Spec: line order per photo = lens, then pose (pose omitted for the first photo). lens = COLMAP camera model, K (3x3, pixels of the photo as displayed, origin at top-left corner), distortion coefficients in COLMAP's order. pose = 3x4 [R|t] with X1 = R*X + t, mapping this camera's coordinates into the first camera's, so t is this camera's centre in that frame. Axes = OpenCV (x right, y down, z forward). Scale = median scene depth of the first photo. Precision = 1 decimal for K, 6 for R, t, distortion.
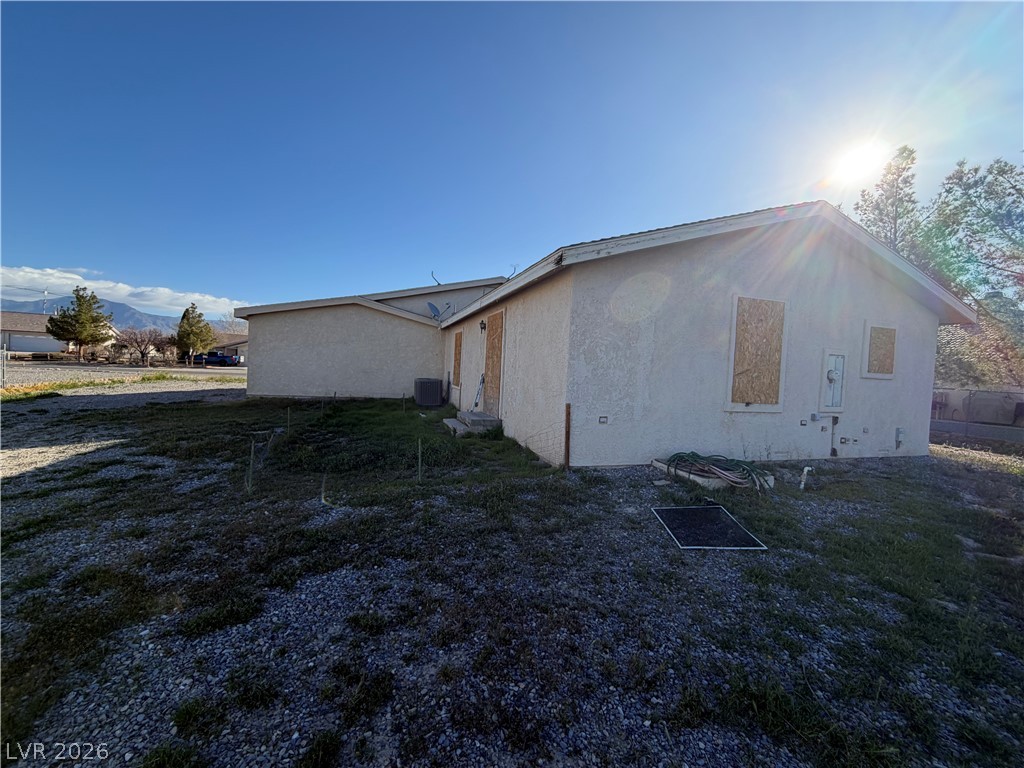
lens RADIAL K [[407.9, 0, 506.8], [0, 407.9, 385.0], [0, 0, 1]] dist [-0.002295, 0.002303]
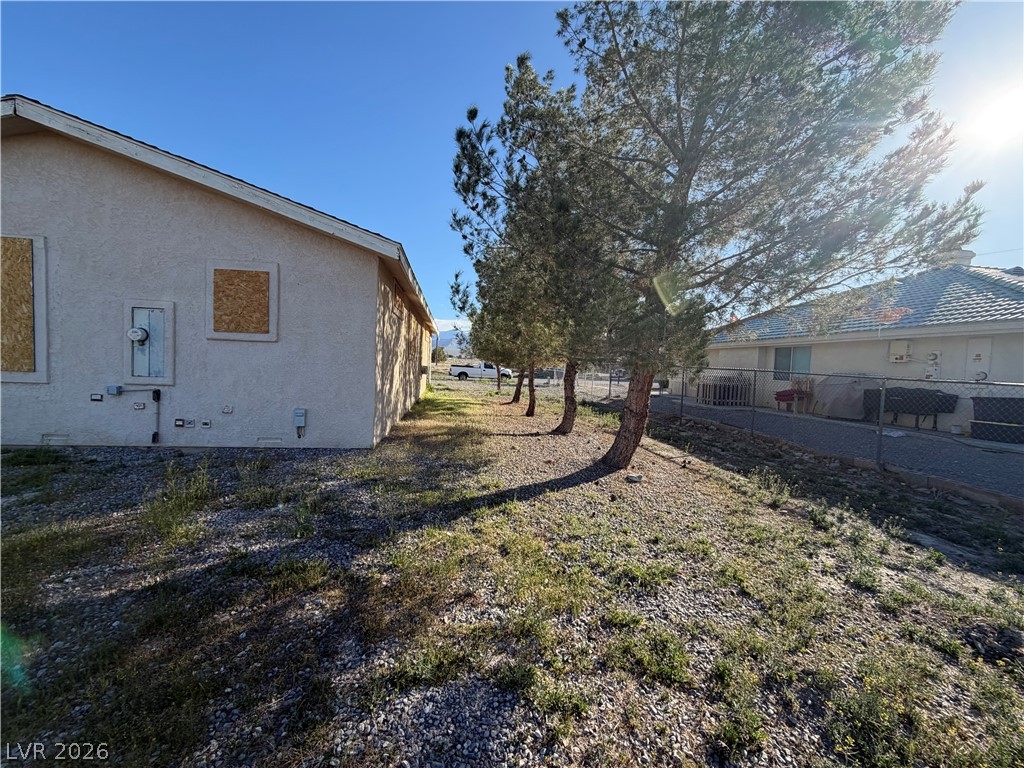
lens RADIAL K [[407.9, 0, 505.0], [0, 407.9, 383.3], [0, 0, 1]] dist [-0.002295, 0.002303]
pose [[0.983134, -0.002656, -0.182866, 1.452176], [0.002251, 0.999995, -0.002424, 0.062550], [0.182871, 0.001971, 0.983135, 0.349614]]
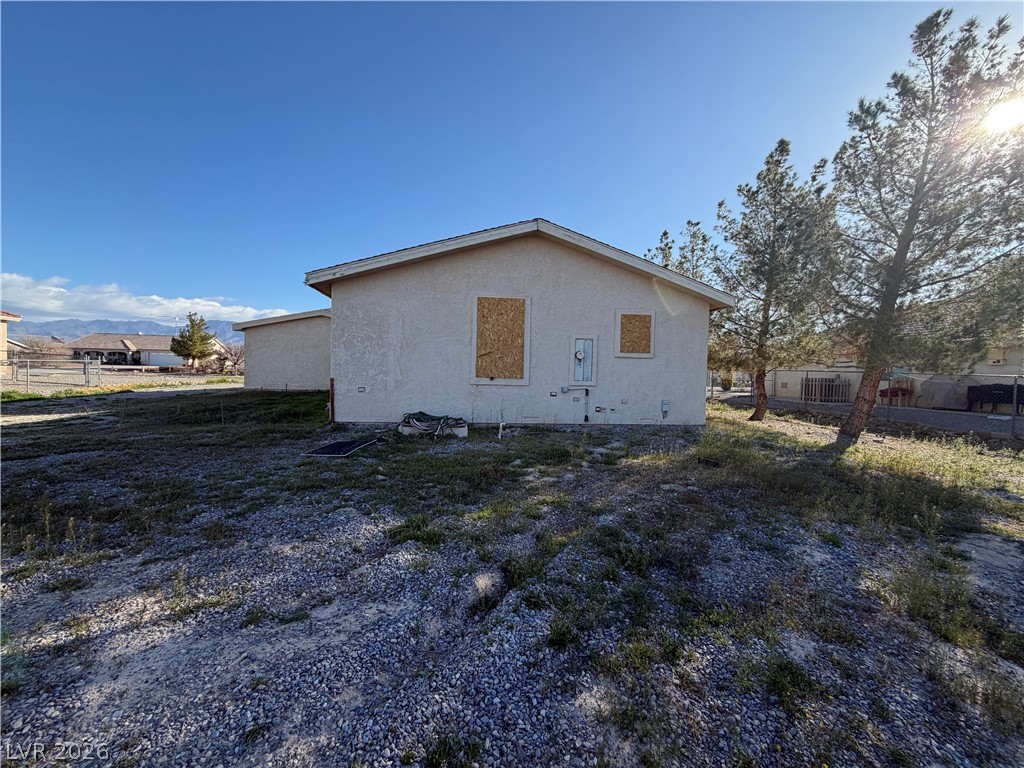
lens RADIAL K [[407.9, 0, 507.3], [0, 407.9, 381.7], [0, 0, 1]] dist [-0.002295, 0.002303]
pose [[0.982144, -0.019128, -0.187158, 0.738729], [0.015252, 0.999639, -0.022124, 0.071991], [0.187514, 0.018874, 0.982081, -0.221398]]
